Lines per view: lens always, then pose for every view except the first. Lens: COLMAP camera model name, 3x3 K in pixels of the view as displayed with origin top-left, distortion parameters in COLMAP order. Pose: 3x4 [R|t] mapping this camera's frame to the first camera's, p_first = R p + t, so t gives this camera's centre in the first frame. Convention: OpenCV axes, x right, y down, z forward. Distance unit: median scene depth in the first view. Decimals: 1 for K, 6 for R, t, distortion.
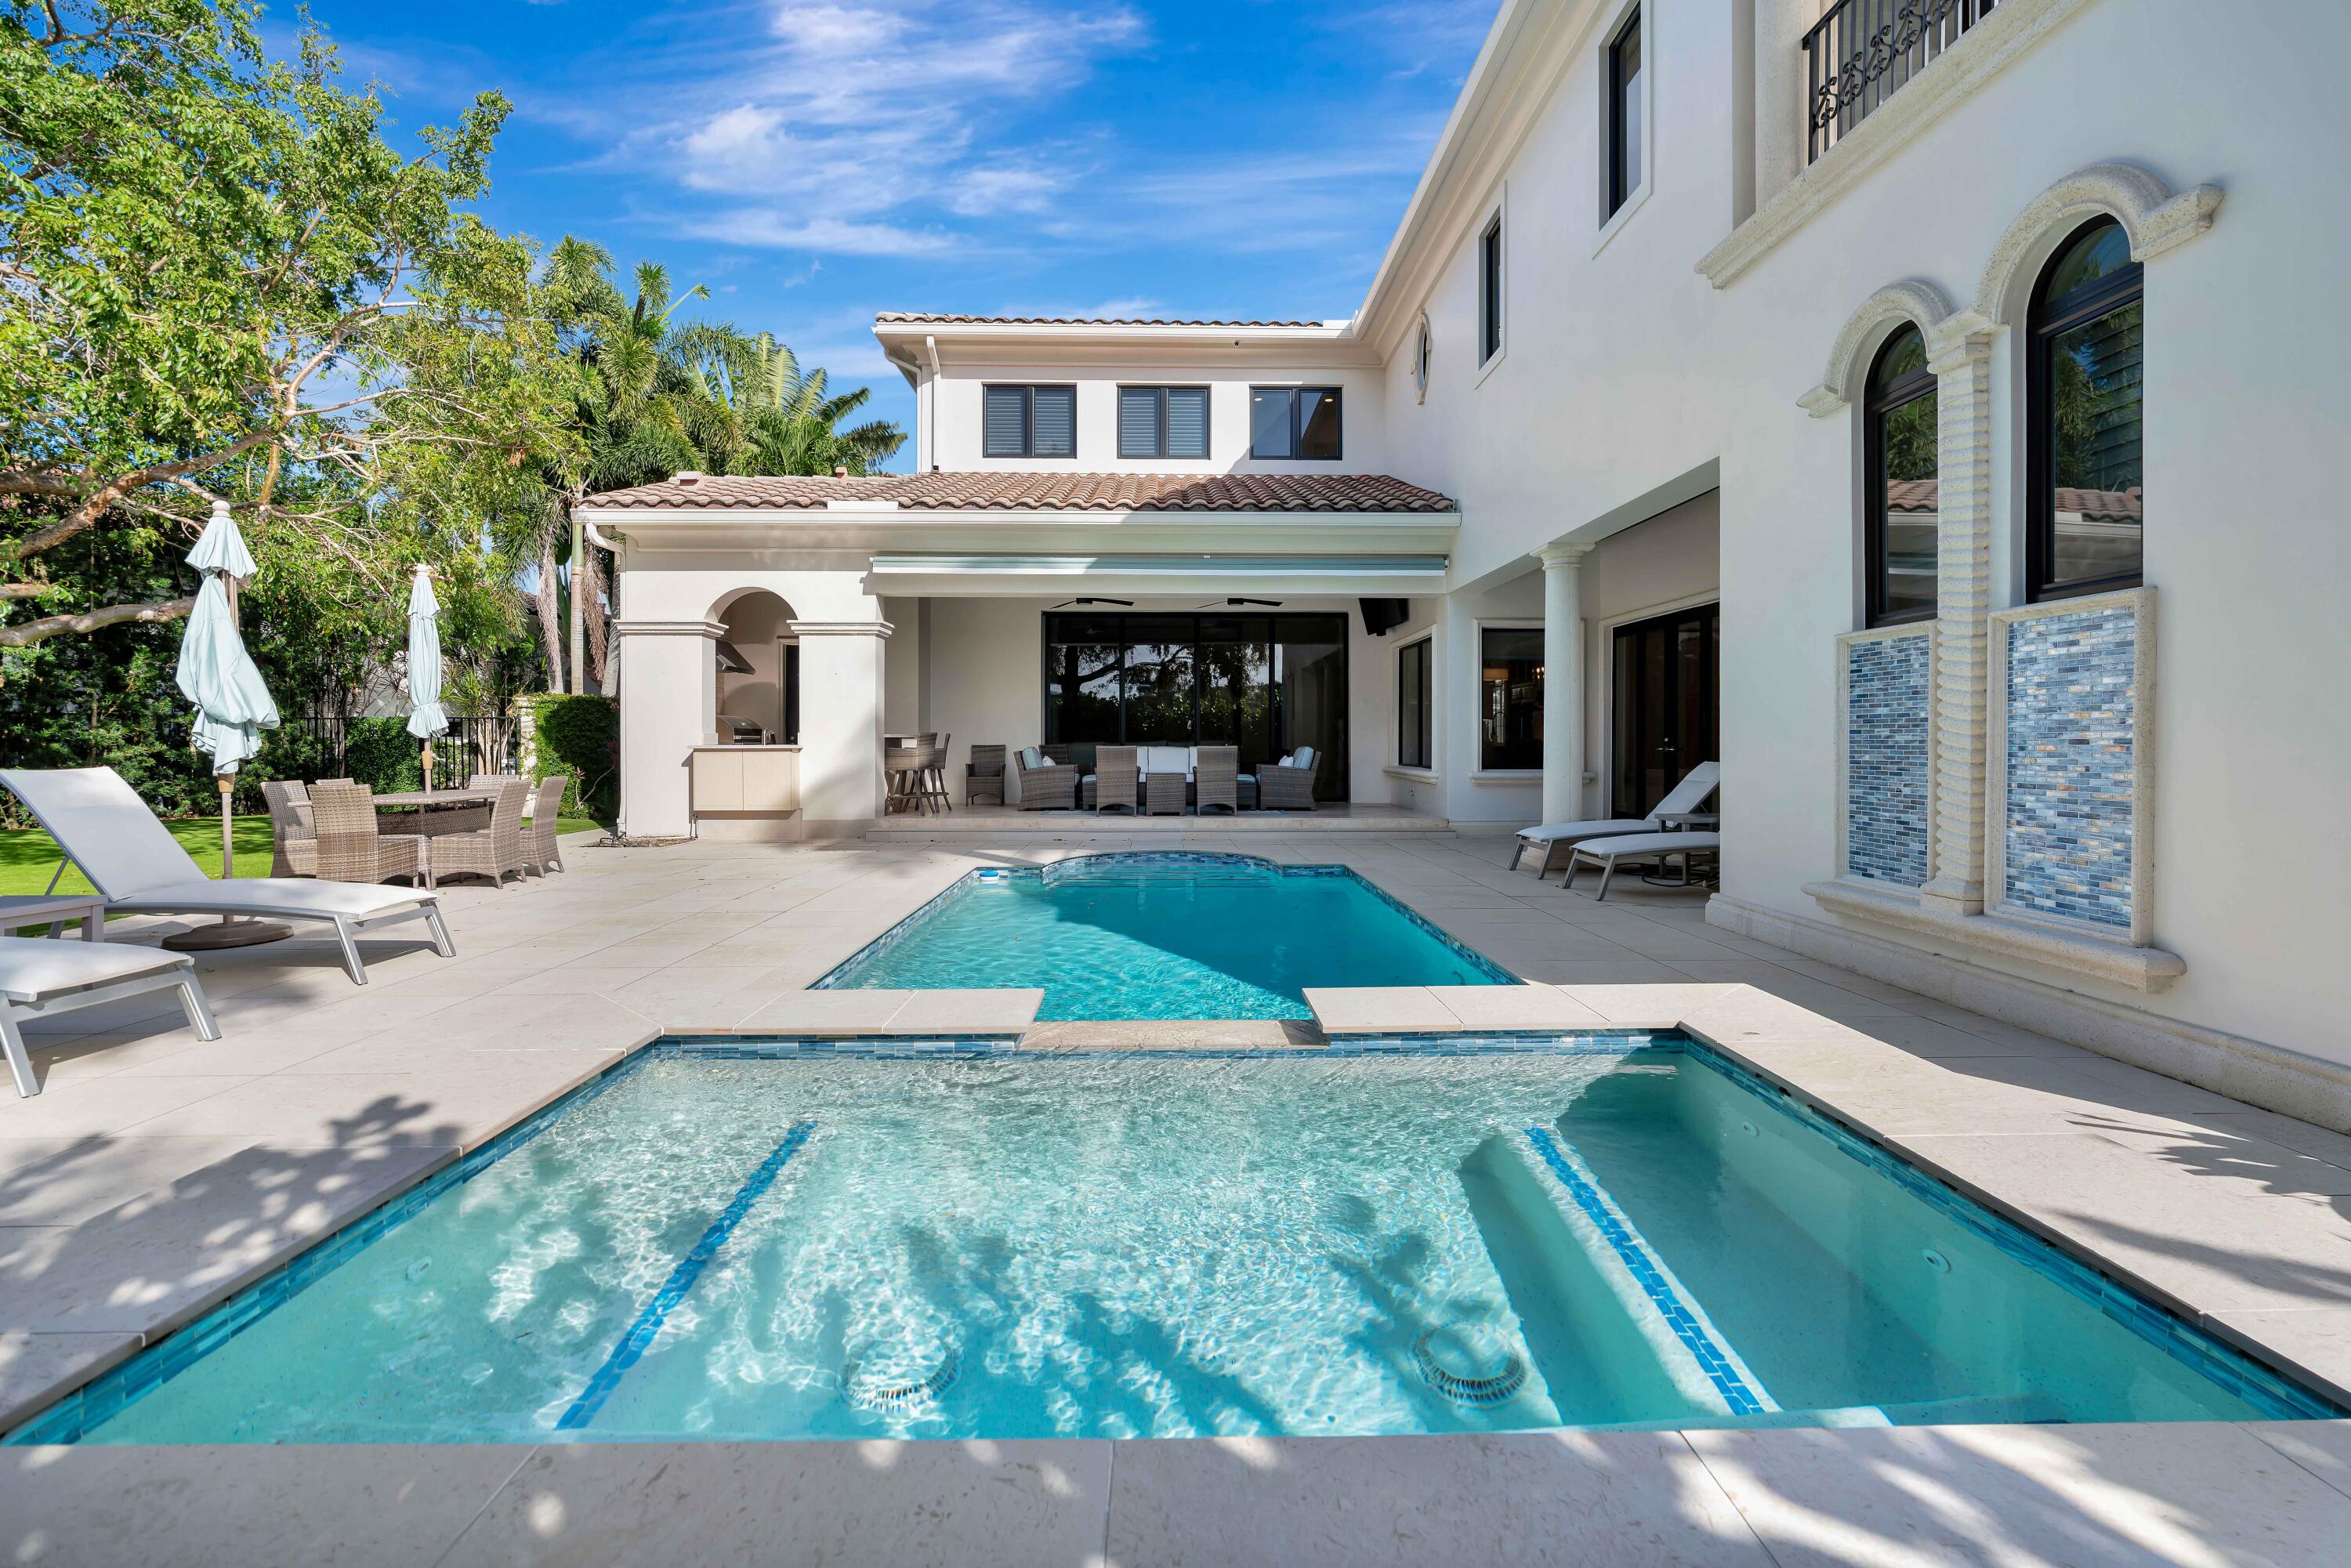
lens RADIAL K [[1047.8, 0, 1198.7], [0, 1047.8, 743.4], [0, 0, 1]] dist [-0.005982, 0.002631]
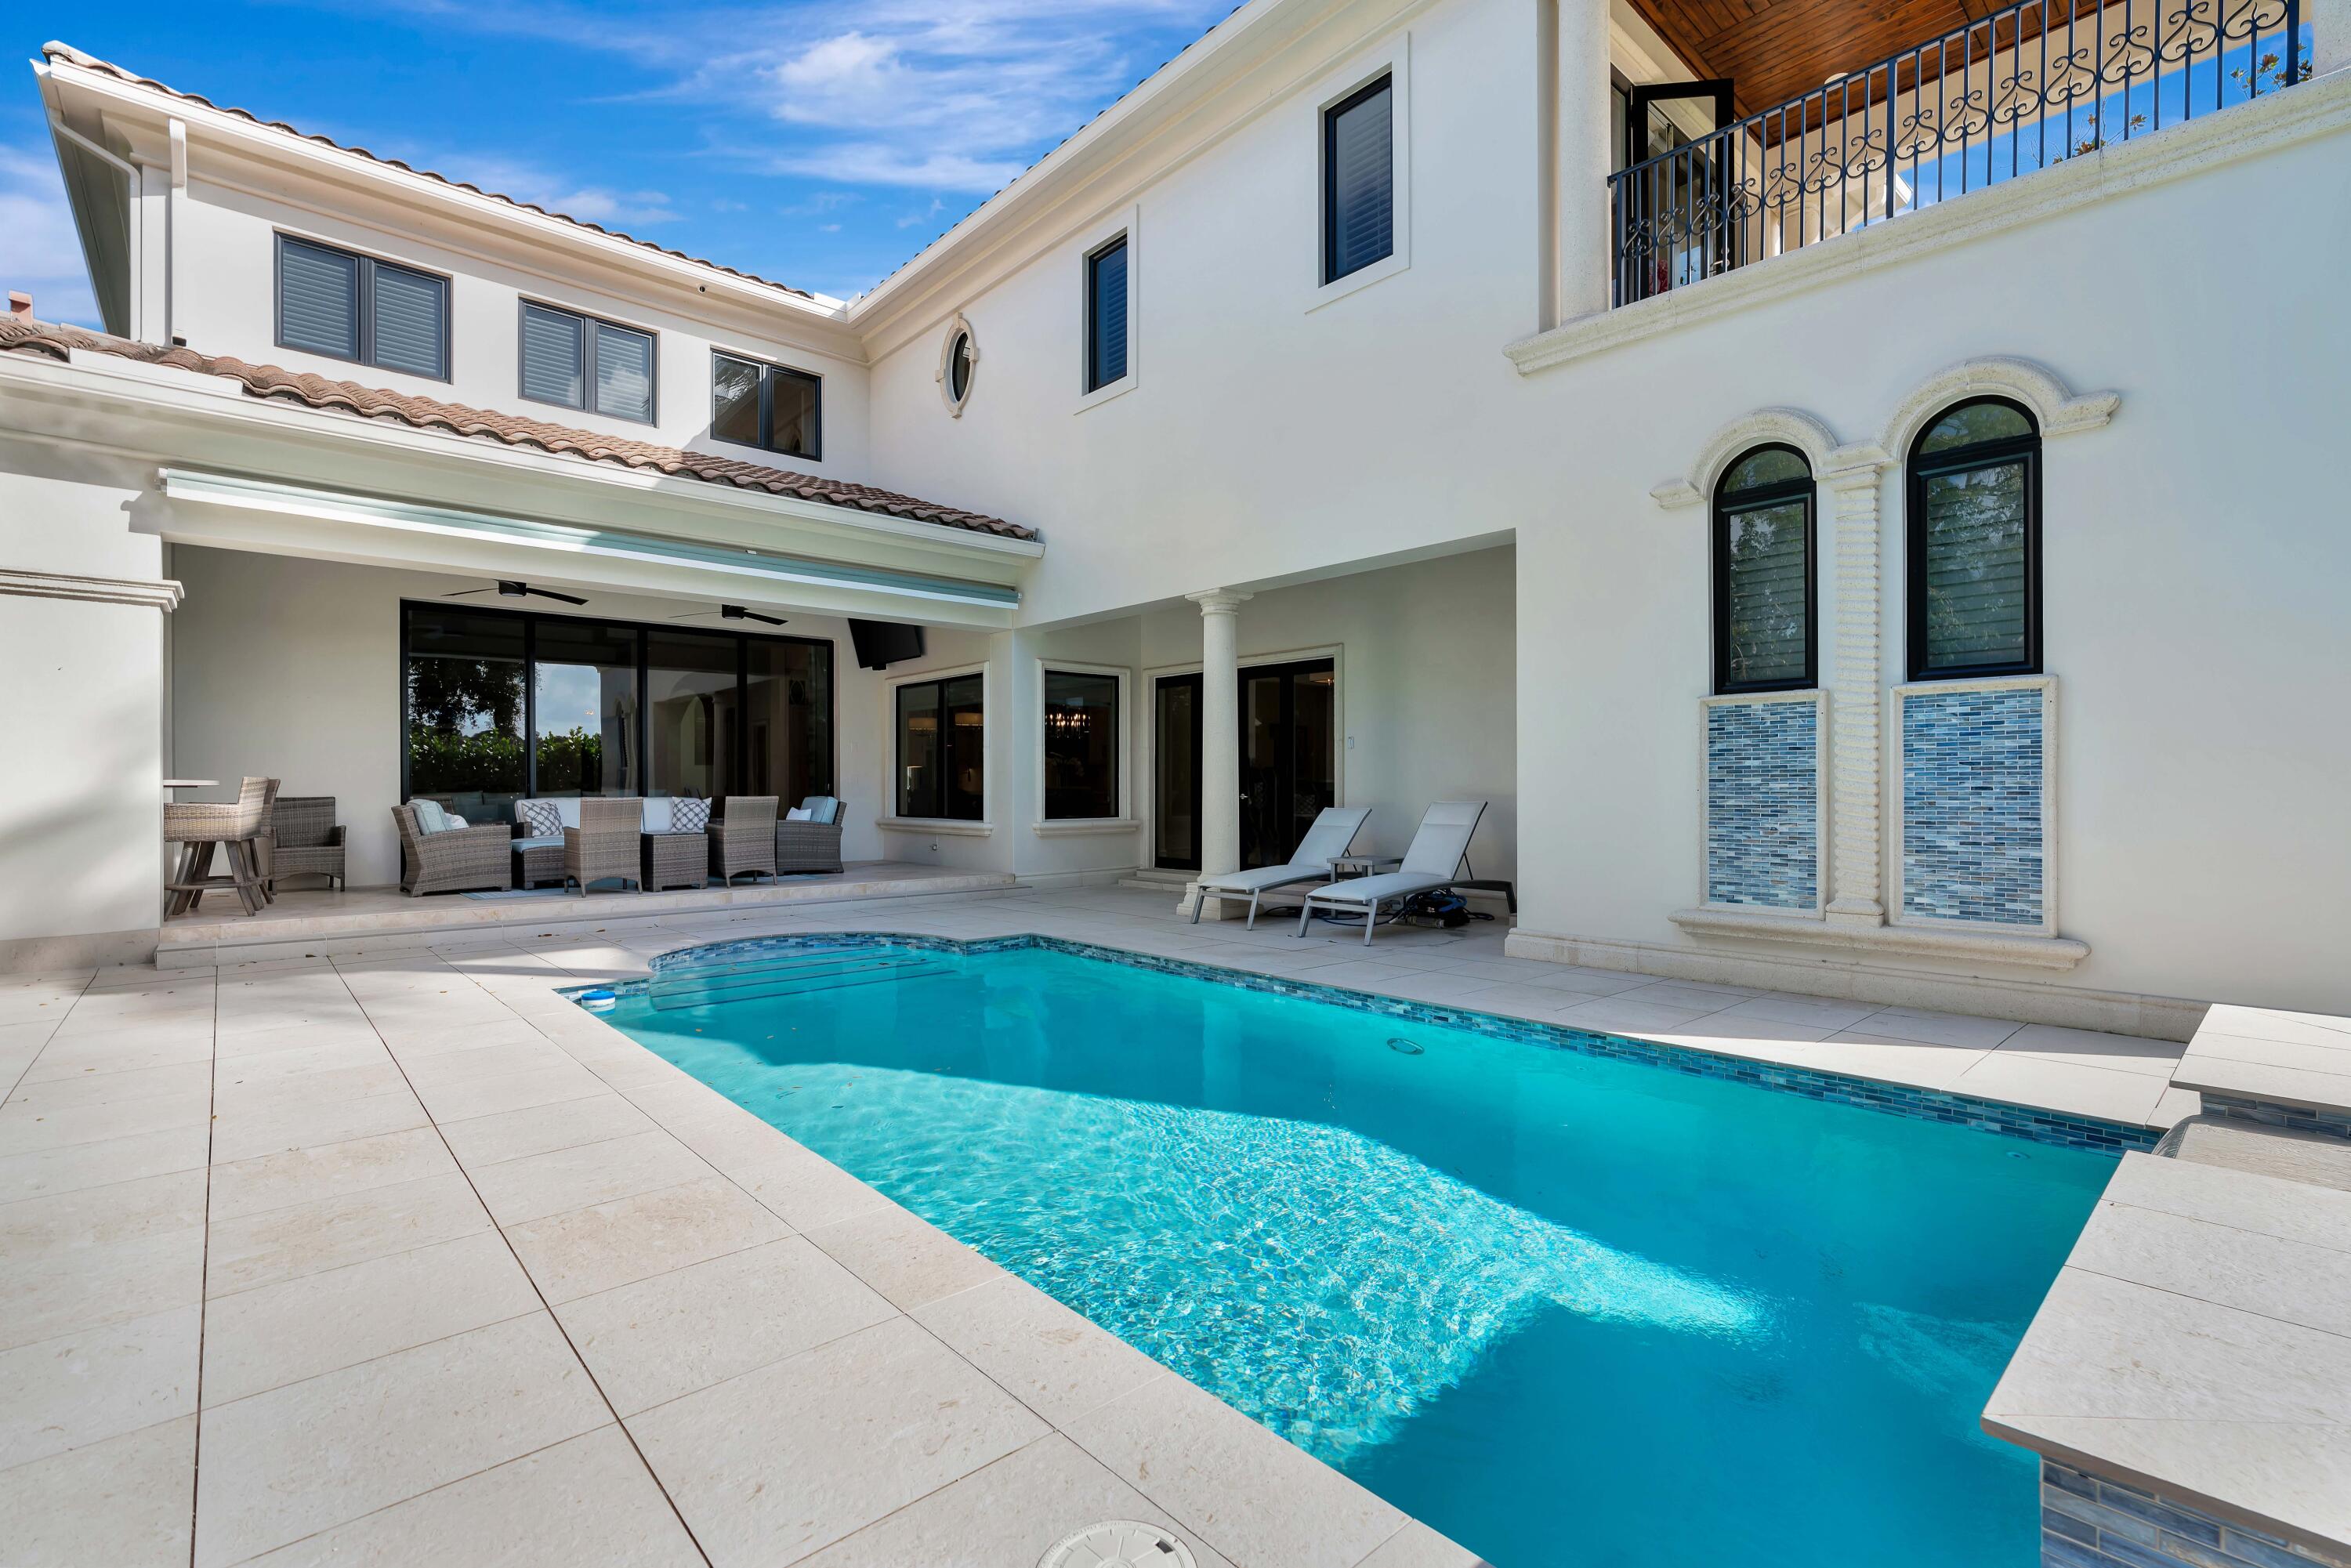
lens RADIAL K [[1047.8, 0, 1175.5], [0, 1047.8, 785.9], [0, 0, 1]] dist [-0.005982, 0.002631]
pose [[0.762389, -0.000187, 0.647119, -0.264364], [0.003770, 0.999984, -0.004152, -0.000951], [-0.647108, 0.005606, 0.762377, 0.215854]]
